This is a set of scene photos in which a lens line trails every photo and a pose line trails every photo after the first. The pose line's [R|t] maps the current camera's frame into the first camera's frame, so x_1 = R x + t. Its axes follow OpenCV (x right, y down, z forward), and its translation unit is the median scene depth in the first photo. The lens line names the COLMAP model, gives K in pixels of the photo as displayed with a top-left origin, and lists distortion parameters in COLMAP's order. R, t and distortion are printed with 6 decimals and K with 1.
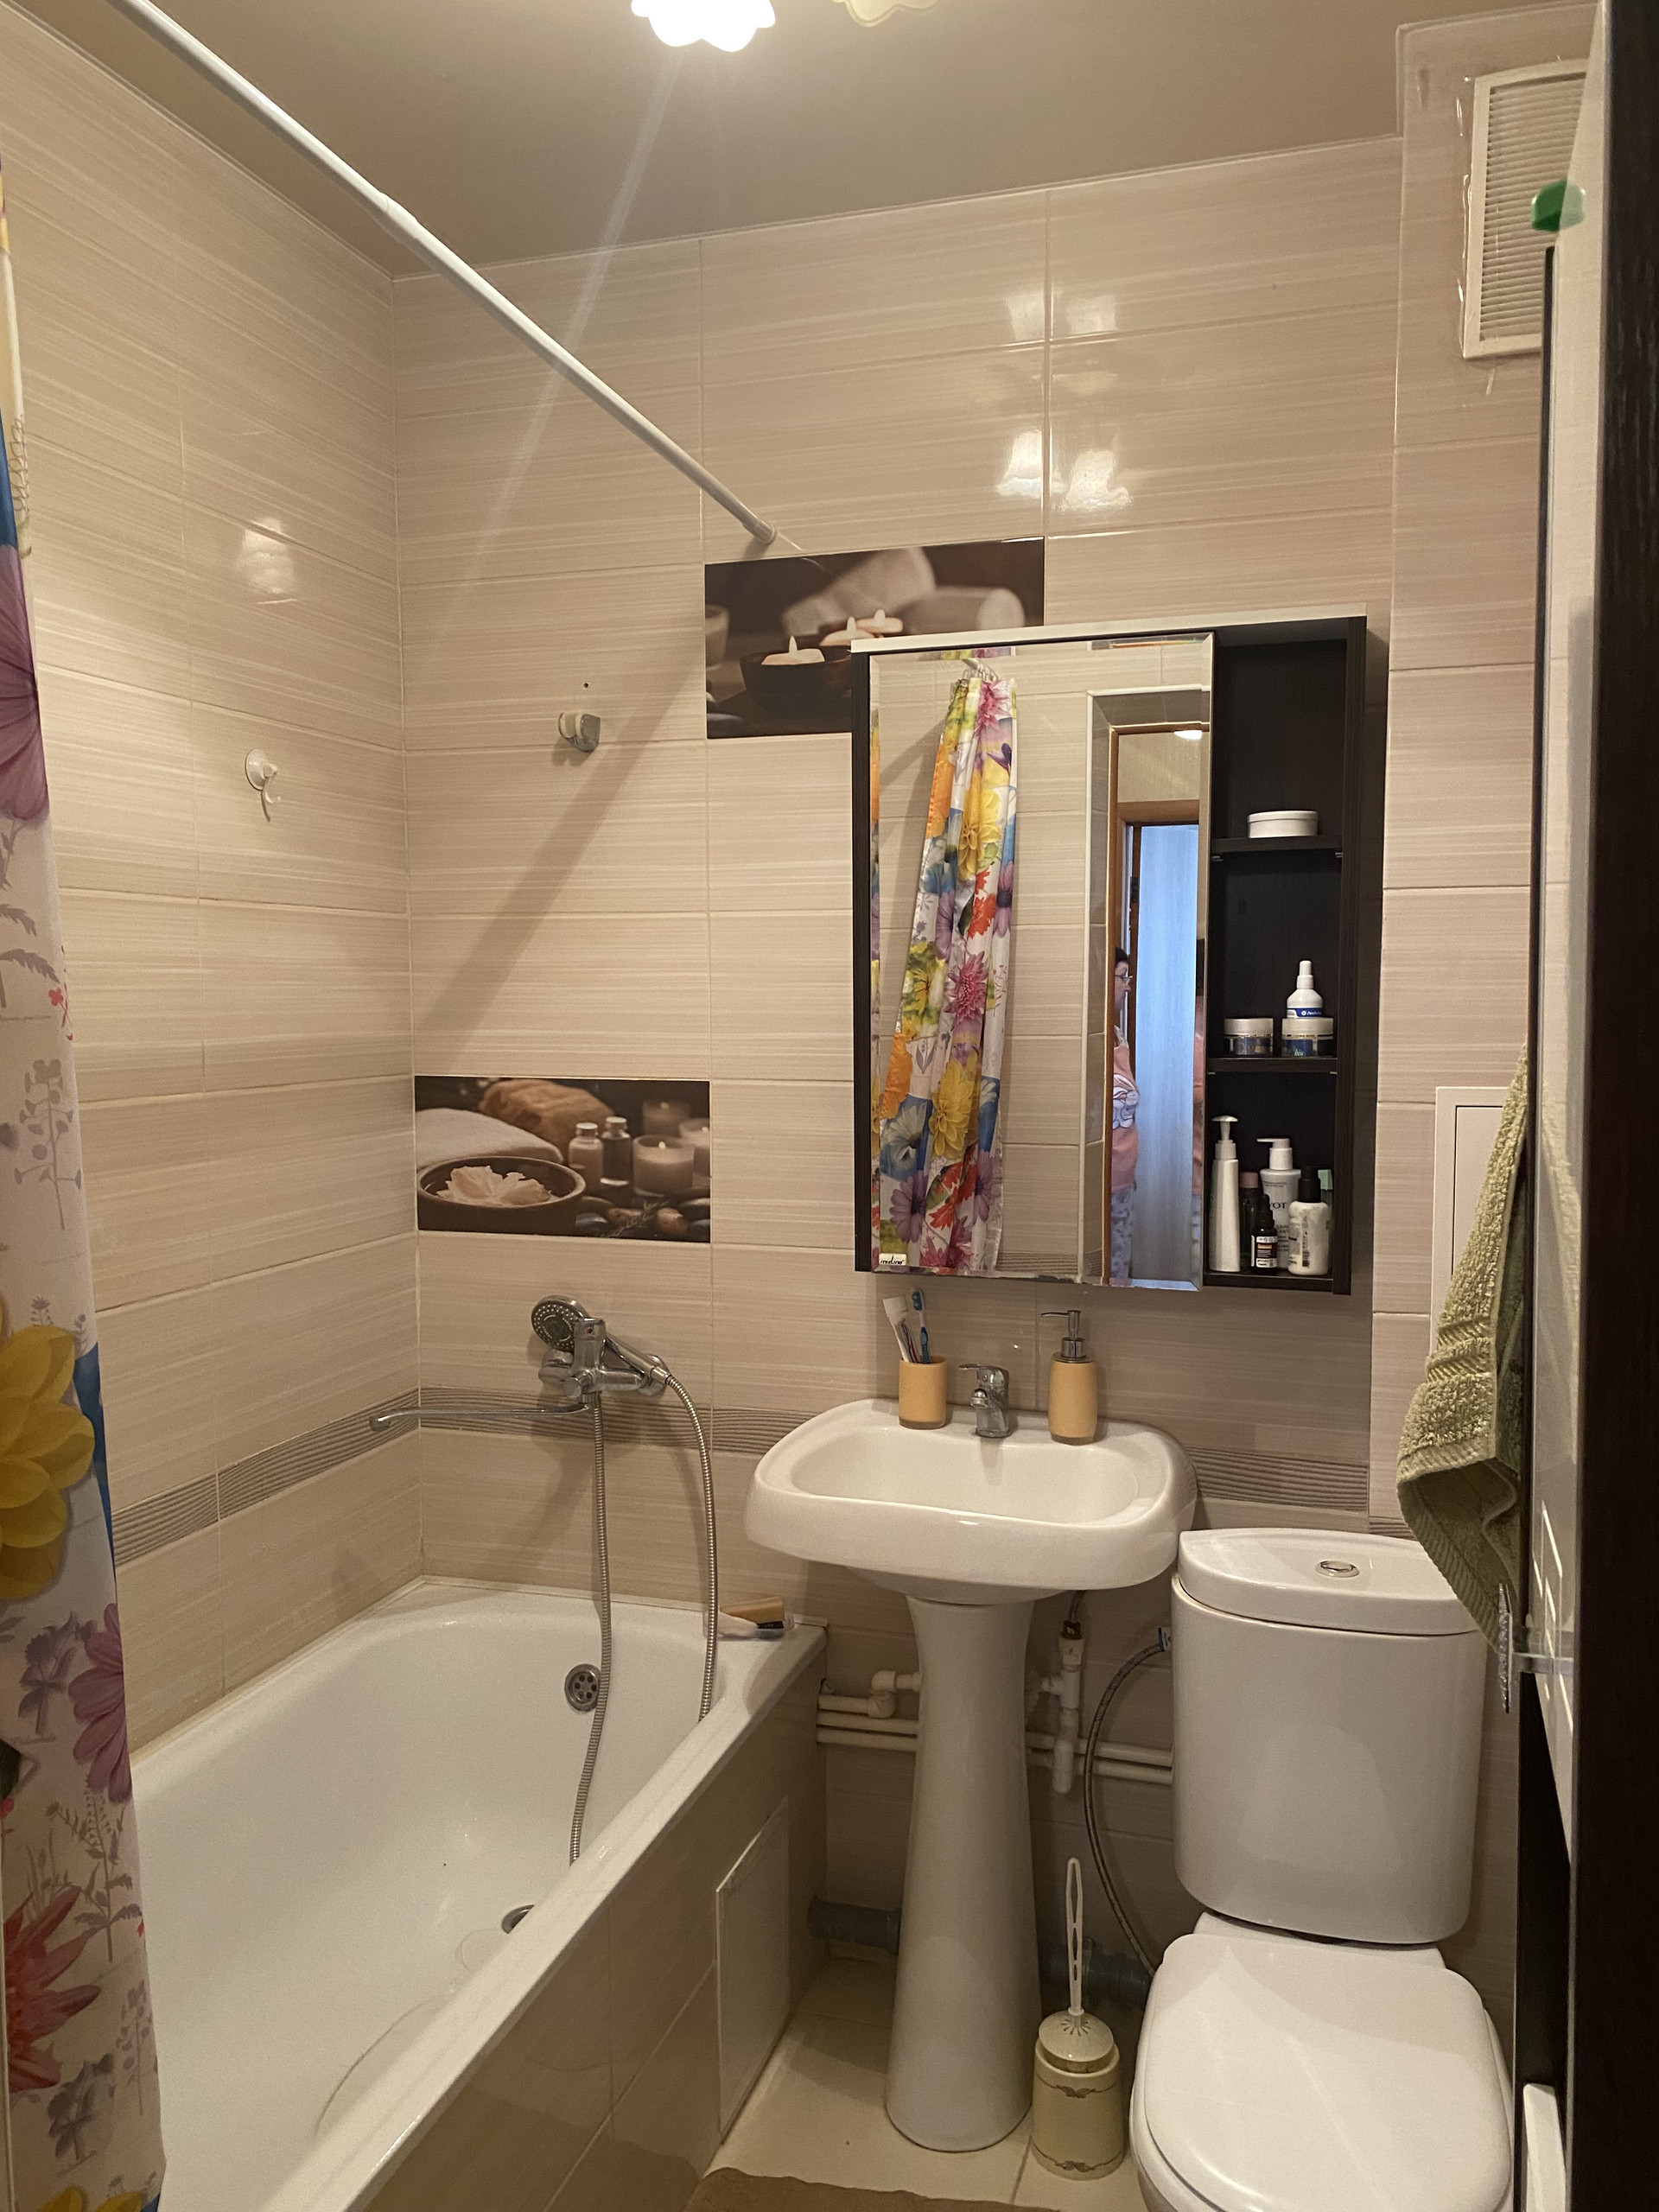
lens RADIAL K [[1671.5, 0, 839.6], [0, 1671.5, 1123.0], [0, 0, 1]] dist [0.095842, -0.074305]
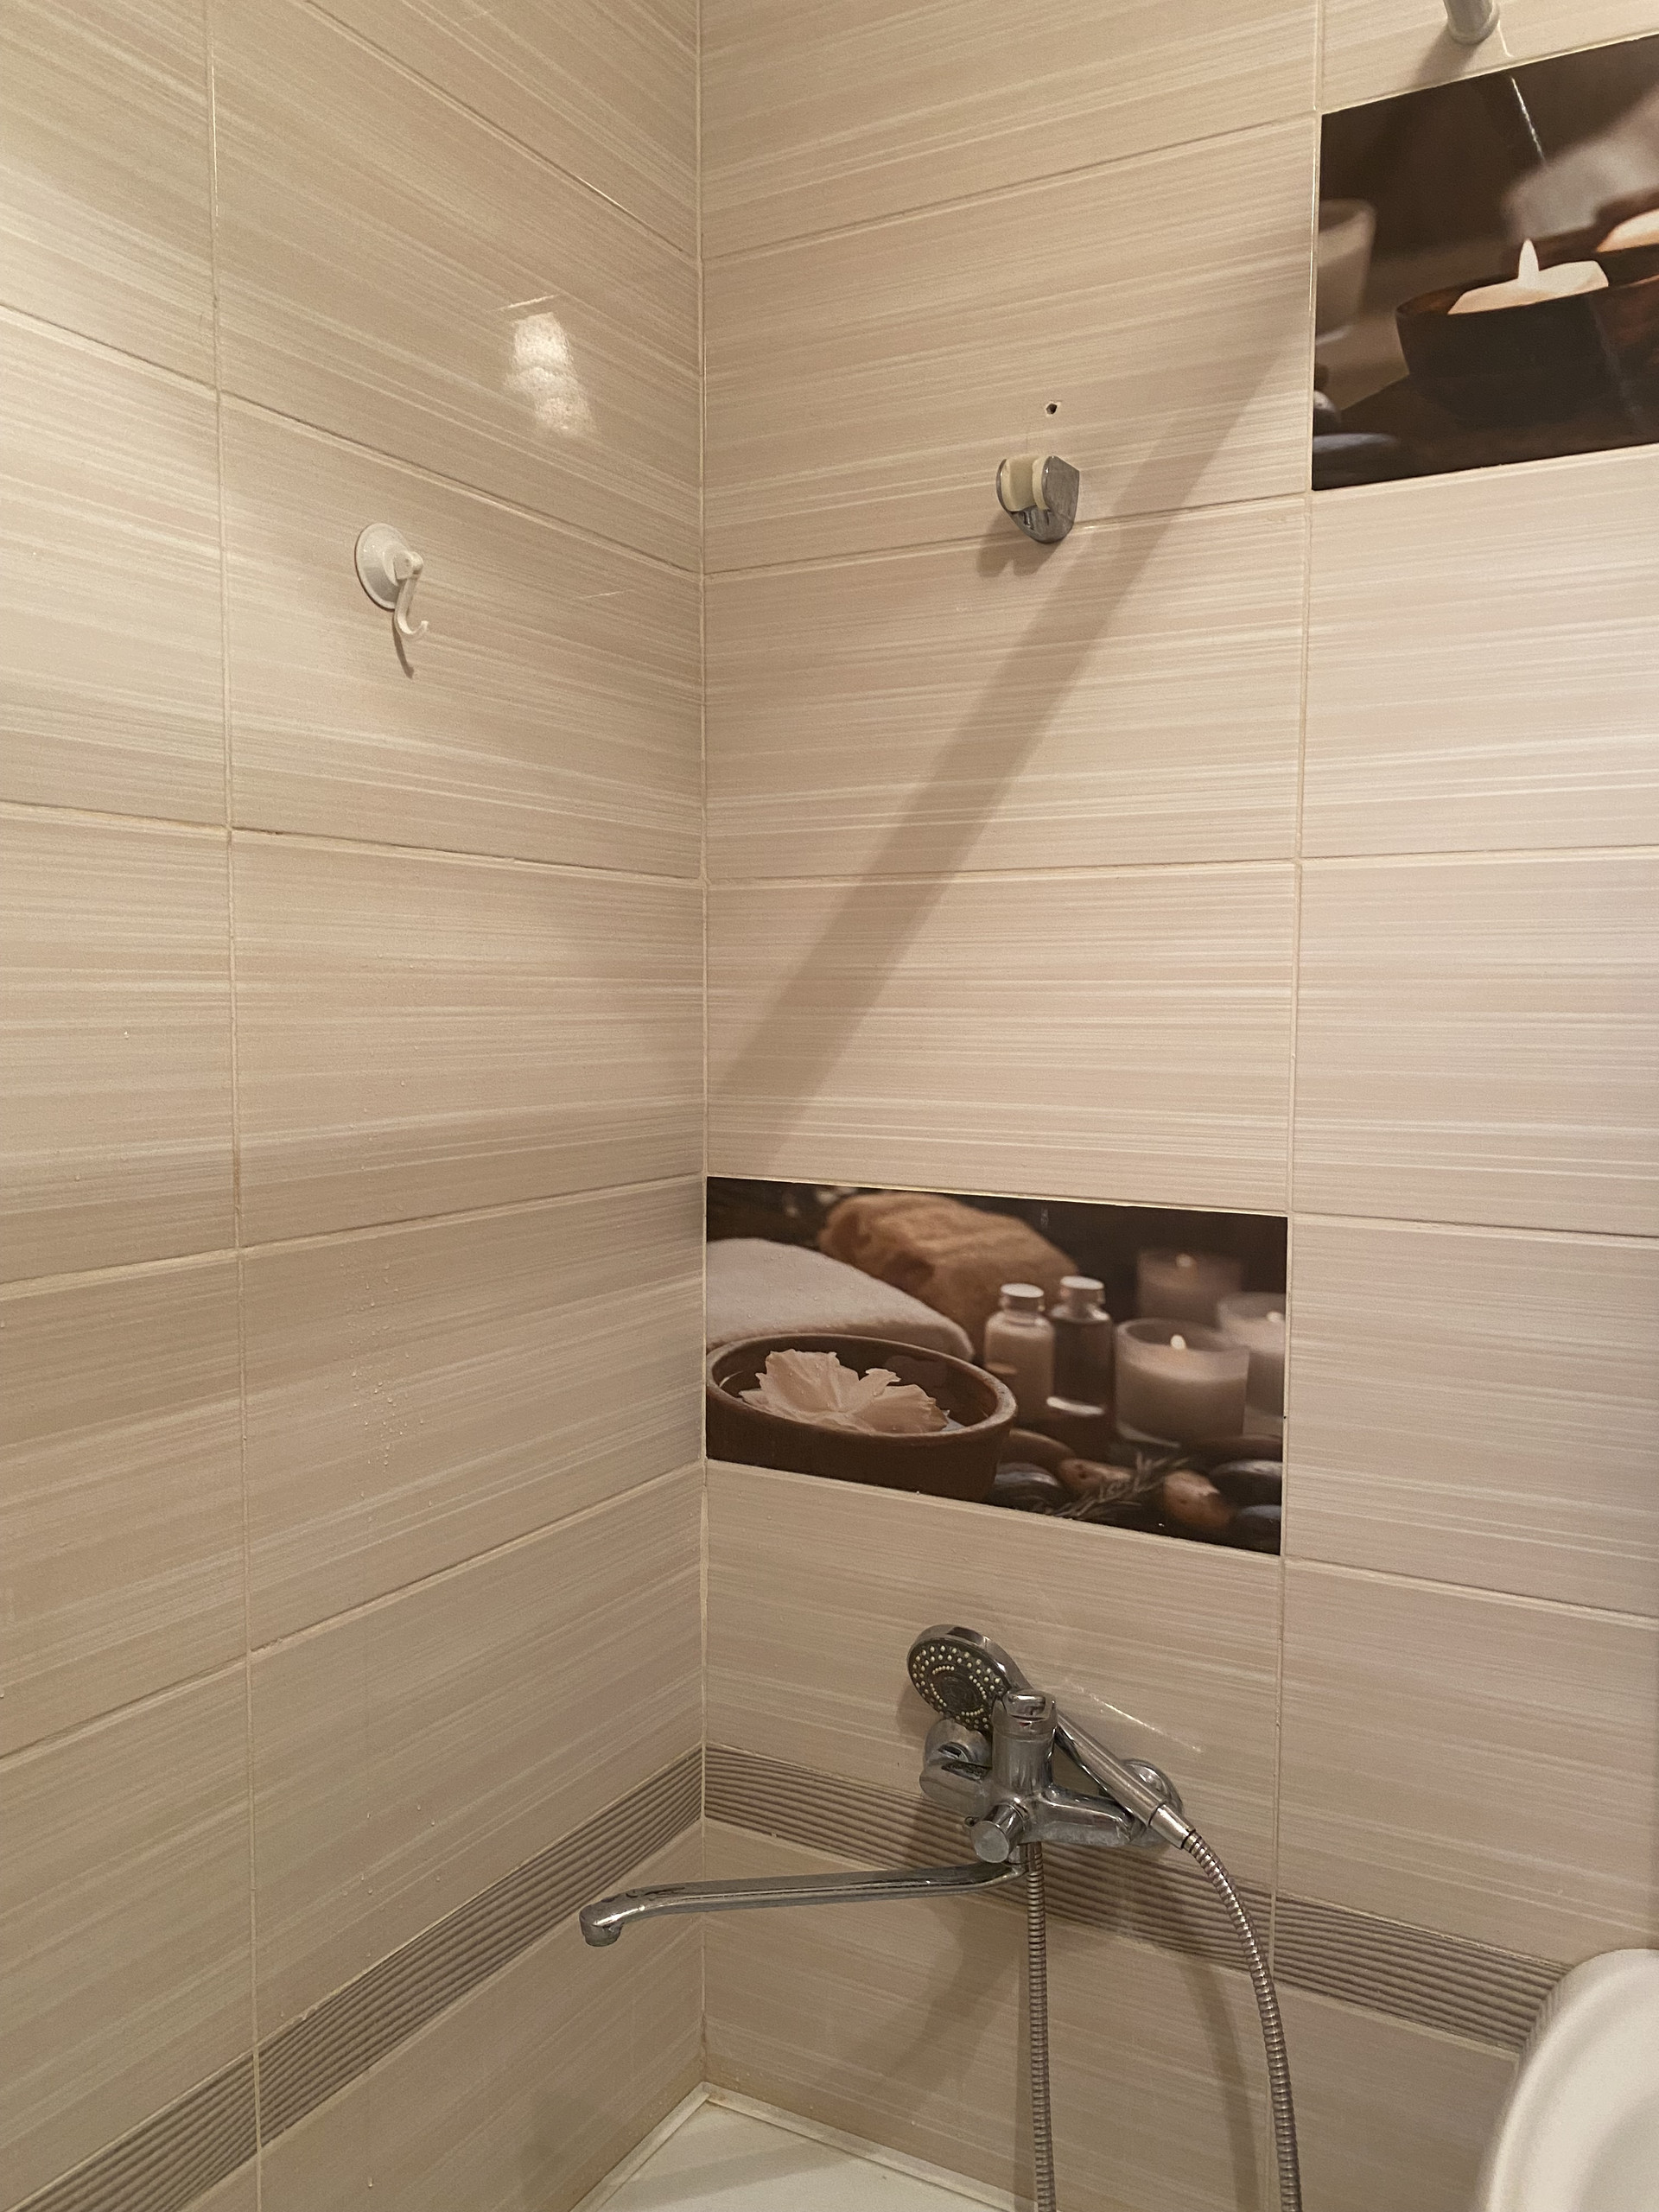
lens RADIAL K [[1706.2, 0, 828.8], [0, 1706.2, 1128.4], [0, 0, 1]] dist [-0.003060, -0.005628]
pose [[0.977332, 0.021144, -0.210655, -0.101610], [-0.022946, 0.999718, -0.006113, -0.043636], [0.210467, 0.010808, 0.977541, 0.487330]]
